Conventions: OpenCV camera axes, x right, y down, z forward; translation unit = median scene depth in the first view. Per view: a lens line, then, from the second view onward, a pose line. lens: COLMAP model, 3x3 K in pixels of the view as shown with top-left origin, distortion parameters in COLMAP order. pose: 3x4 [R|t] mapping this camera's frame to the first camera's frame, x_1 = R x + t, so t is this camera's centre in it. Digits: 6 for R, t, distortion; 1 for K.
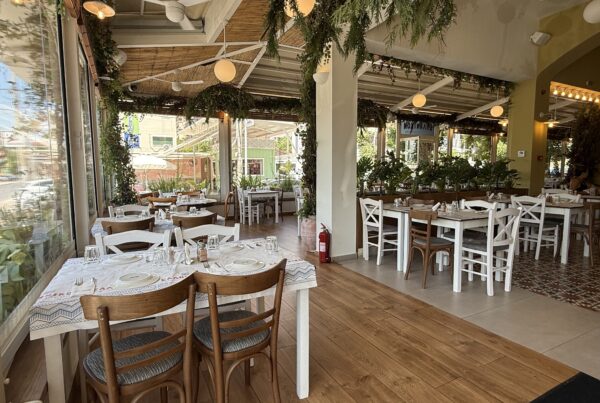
lens RADIAL K [[323.1, 0, 300.0], [0, 323.1, 201.5], [0, 0, 1]] dist [-0.005039, -0.000454]
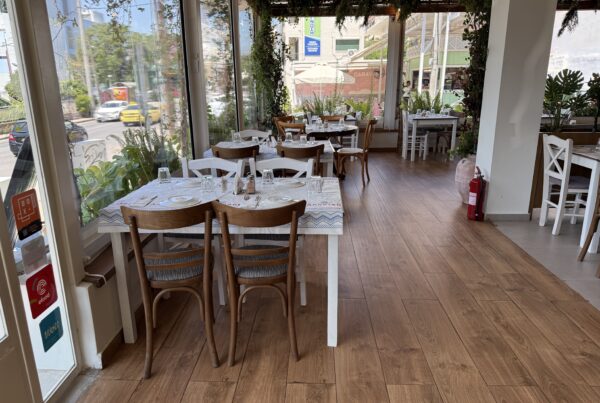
lens RADIAL K [[424.3, 0, 300.0], [0, 424.3, 201.5], [0, 0, 1]] dist [0.010547, -0.001785]
pose [[0.870202, 0.127696, -0.475859, 0.189219], [-0.041611, 0.981427, 0.187270, -0.018153], [0.490934, -0.143162, 0.859353, -0.027780]]
